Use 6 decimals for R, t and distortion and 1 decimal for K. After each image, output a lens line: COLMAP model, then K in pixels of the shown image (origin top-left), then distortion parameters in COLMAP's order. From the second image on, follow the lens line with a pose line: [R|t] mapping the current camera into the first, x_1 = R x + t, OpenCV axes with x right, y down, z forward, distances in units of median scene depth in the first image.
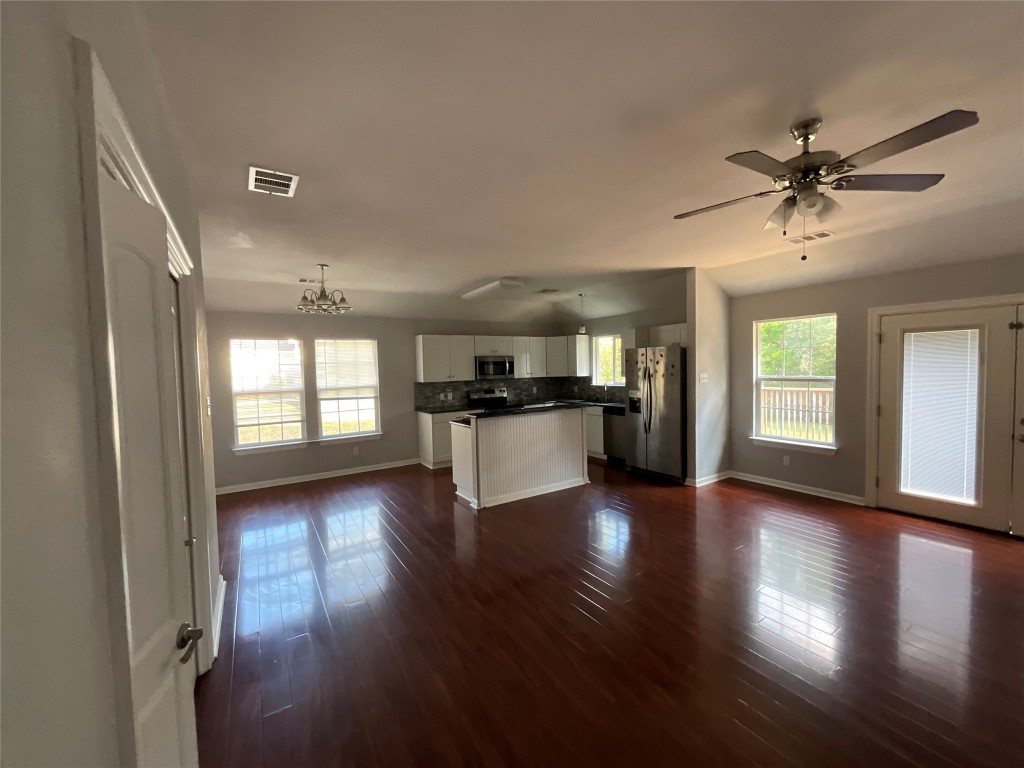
lens RADIAL K [[416.1, 0, 512.0], [0, 416.1, 384.0], [0, 0, 1]] dist [0.001554, 0.000471]
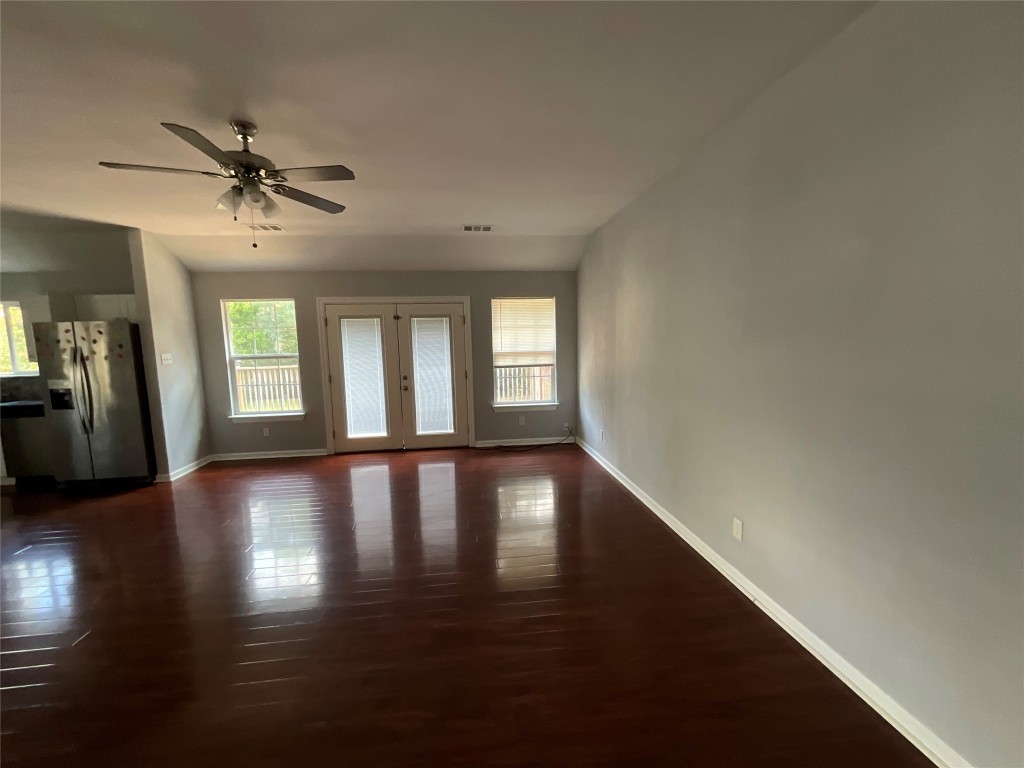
lens RADIAL K [[412.1, 0, 512.0], [0, 412.1, 384.0], [0, 0, 1]] dist [0.002785, -0.001998]
pose [[0.432279, -0.091803, 0.897055, -0.013929], [0.051034, 0.995700, 0.077305, 0.007555], [-0.900295, 0.012363, 0.435106, -0.041732]]
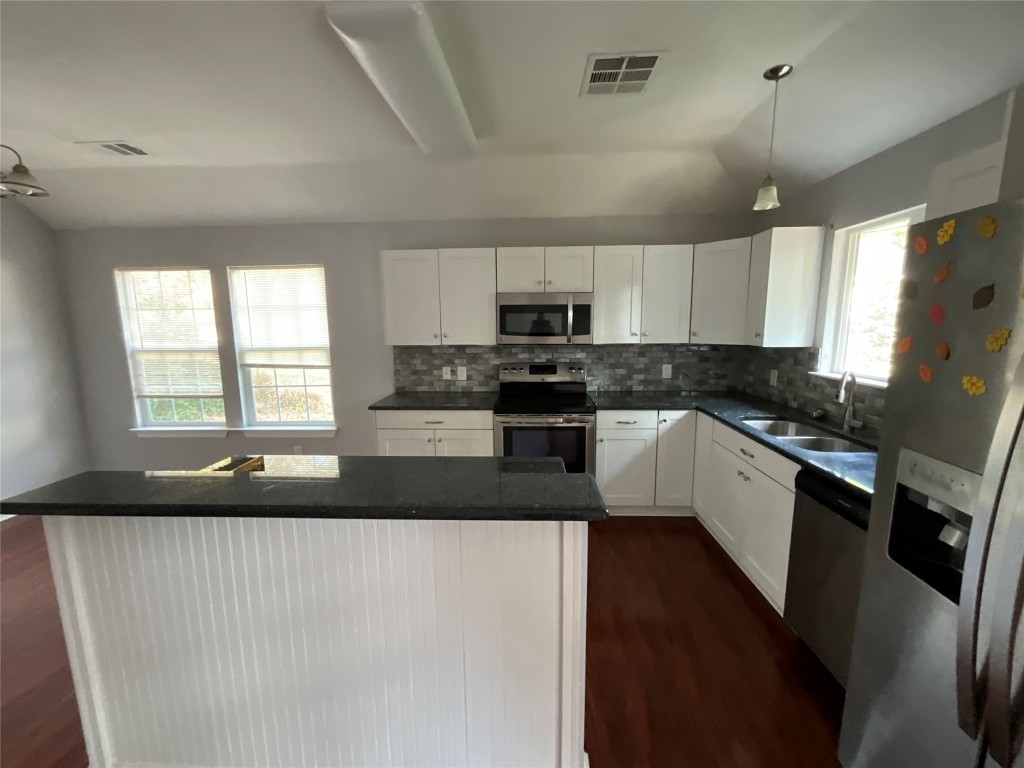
lens RADIAL K [[412.1, 0, 512.0], [0, 412.1, 384.0], [0, 0, 1]] dist [0.002785, -0.001998]
pose [[0.812079, 0.104346, -0.574143, 0.237704], [-0.037411, 0.991168, 0.127223, -0.030135], [0.582348, -0.081836, 0.808810, 0.732322]]
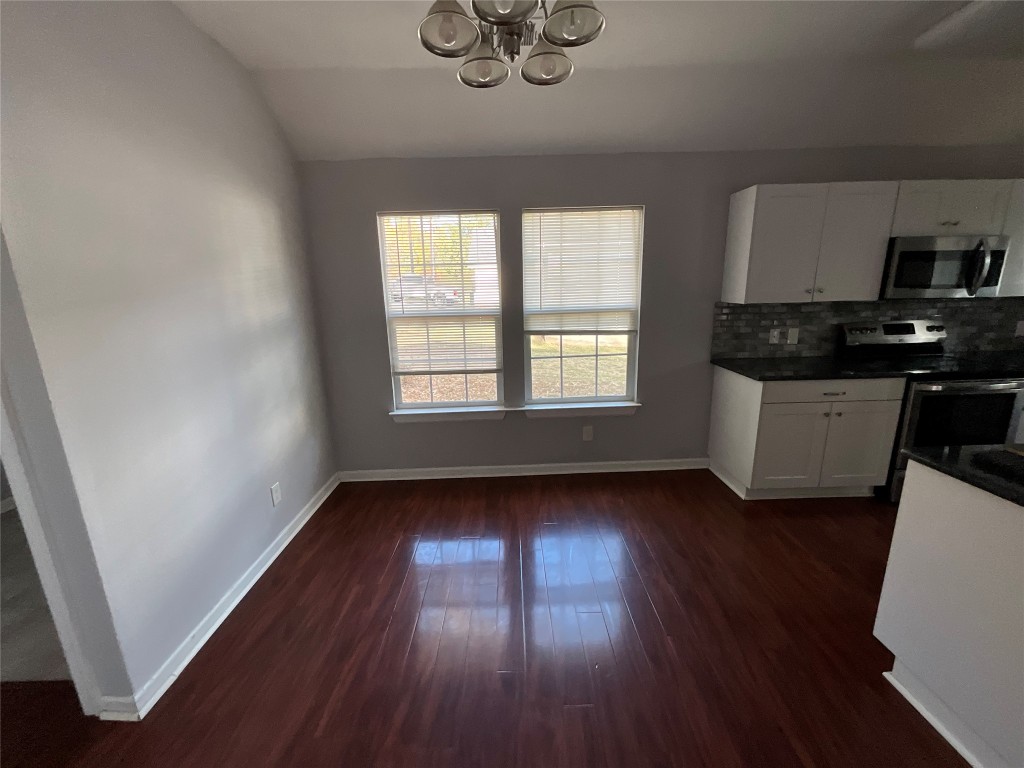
lens RADIAL K [[416.1, 0, 512.0], [0, 416.1, 384.0], [0, 0, 1]] dist [0.001554, 0.000471]
pose [[0.851340, 0.124352, -0.509663, -0.203772], [-0.020837, 0.978750, 0.203997, -0.005985], [0.524200, -0.163051, 0.835840, 0.540807]]
